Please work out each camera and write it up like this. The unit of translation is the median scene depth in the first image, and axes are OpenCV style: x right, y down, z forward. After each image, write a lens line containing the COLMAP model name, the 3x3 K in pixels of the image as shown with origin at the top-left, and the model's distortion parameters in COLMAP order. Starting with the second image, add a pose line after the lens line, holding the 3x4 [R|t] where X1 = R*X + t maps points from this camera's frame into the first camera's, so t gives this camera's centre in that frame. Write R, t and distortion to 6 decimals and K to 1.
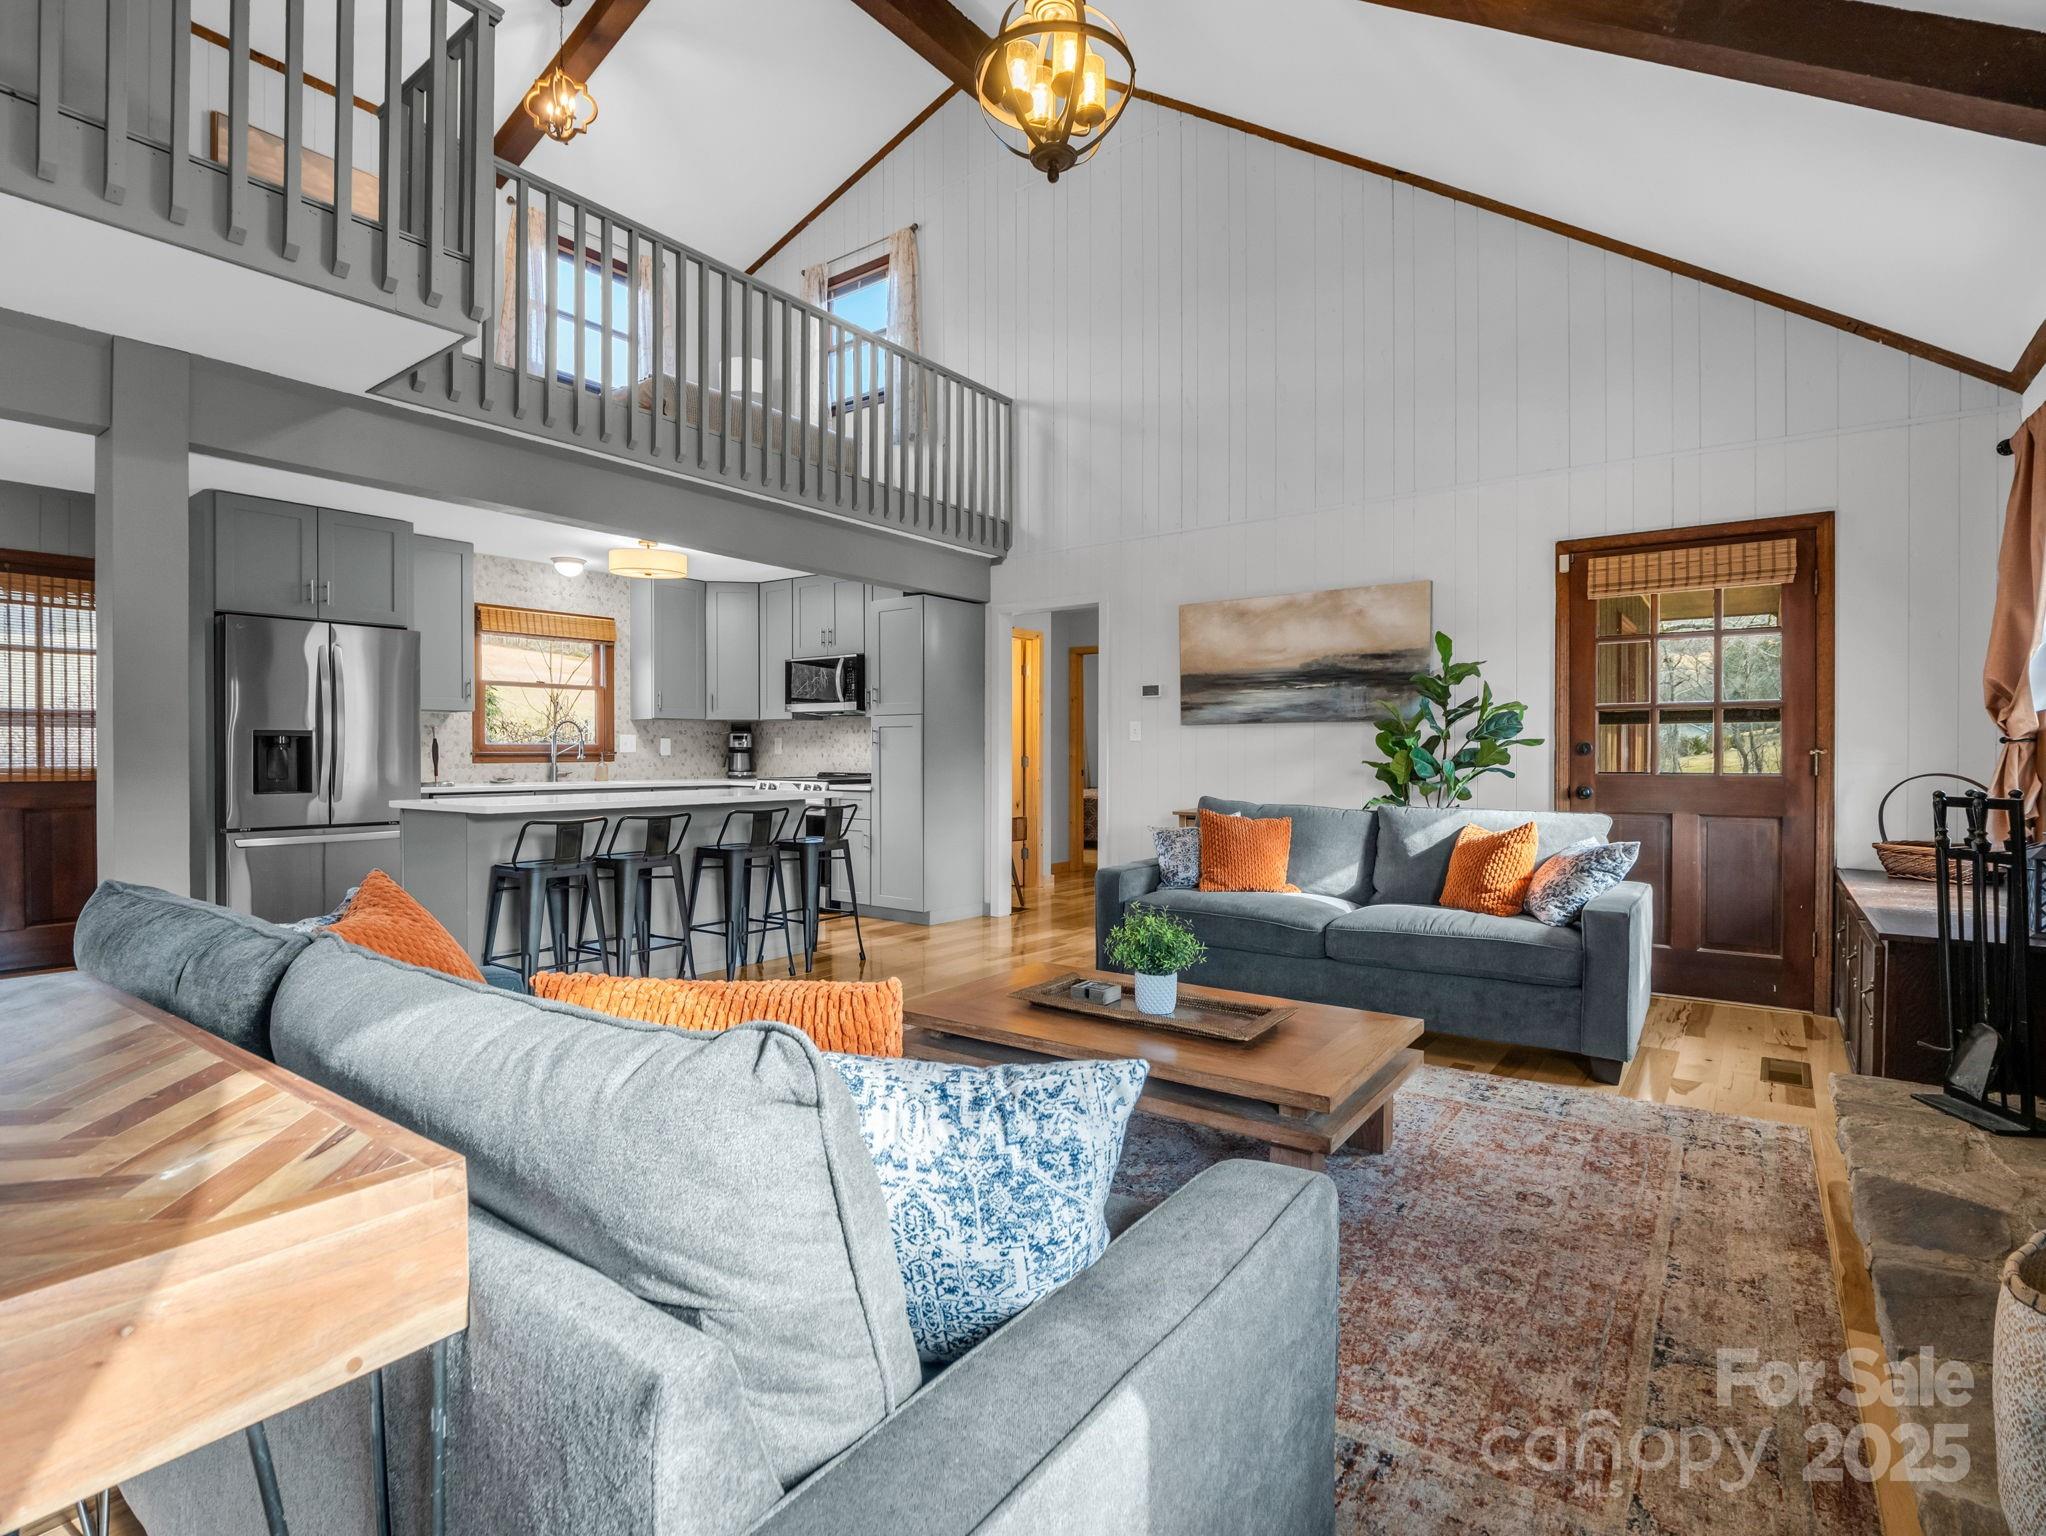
lens RADIAL K [[989.3, 0, 1045.1], [0, 989.3, 760.4], [0, 0, 1]] dist [-0.002338, -0.000520]
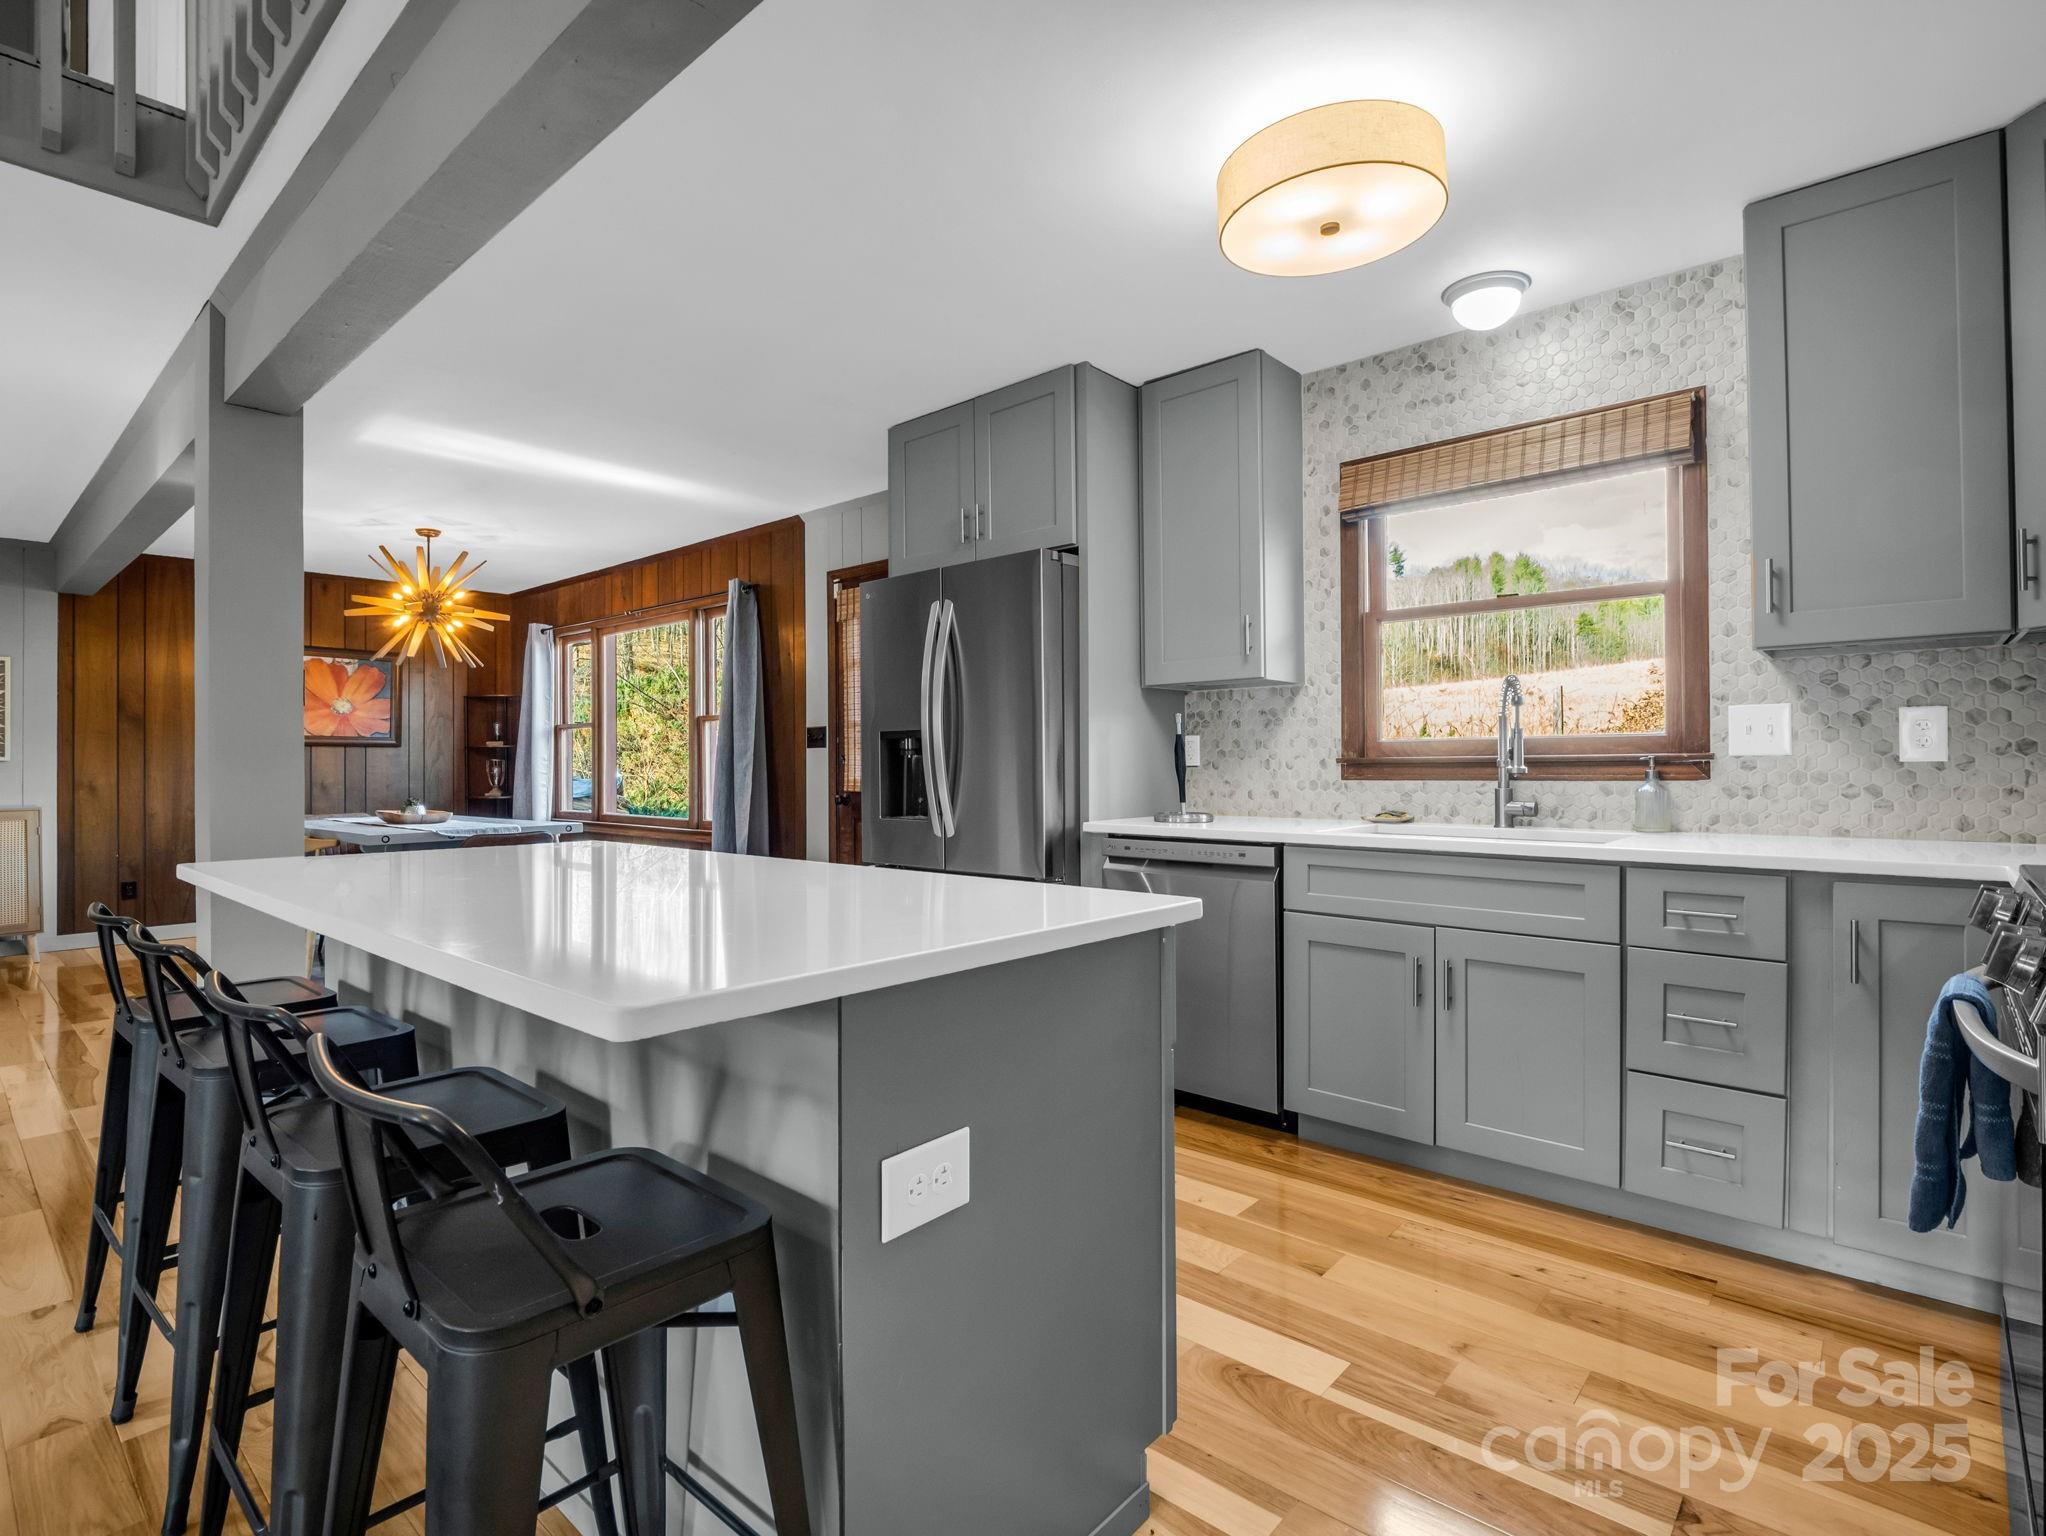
lens RADIAL K [[1008.3, 0, 1021.2], [0, 1008.3, 738.1], [0, 0, 1]] dist [-0.003649, -0.000684]
pose [[-0.097324, -0.026475, -0.994901, -0.053315], [-0.002048, 0.999649, -0.026401, -0.004563], [0.995251, -0.000532, -0.097345, 0.904737]]
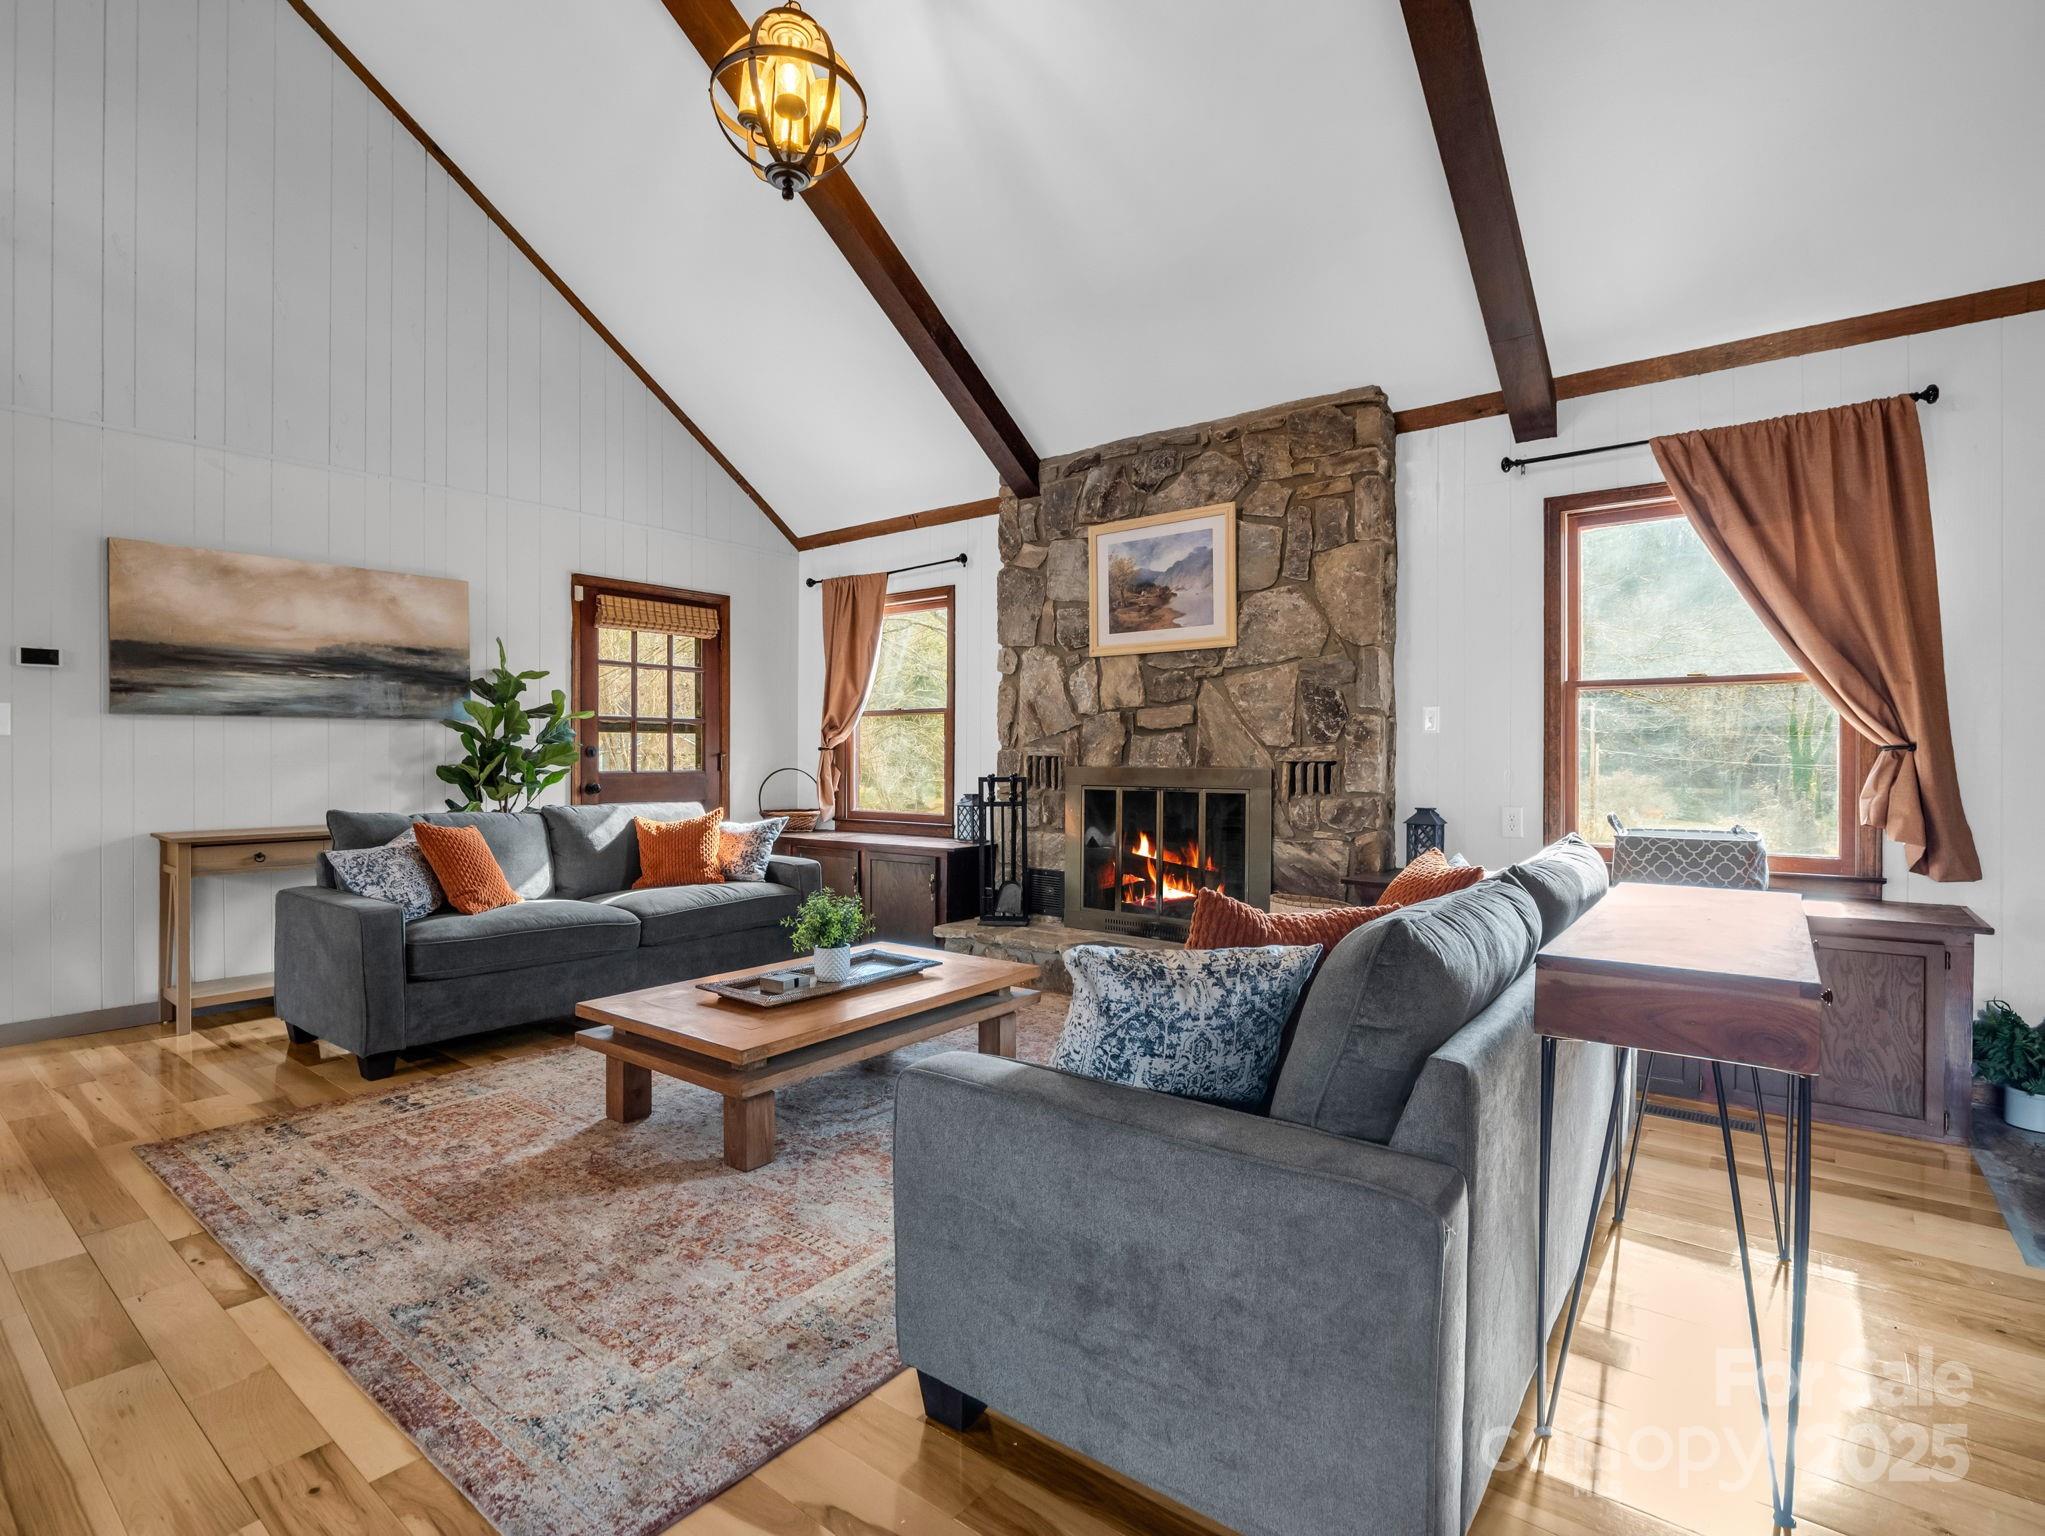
lens RADIAL K [[1018.7, 0, 951.9], [0, 1018.7, 765.3], [0, 0, 1]] dist [0.003456, 0.000258]
pose [[0.103055, -0.007029, 0.994651, -0.466494], [0.005962, 0.999961, 0.006449, -0.000917], [-0.994658, 0.005265, 0.103093, 0.328085]]
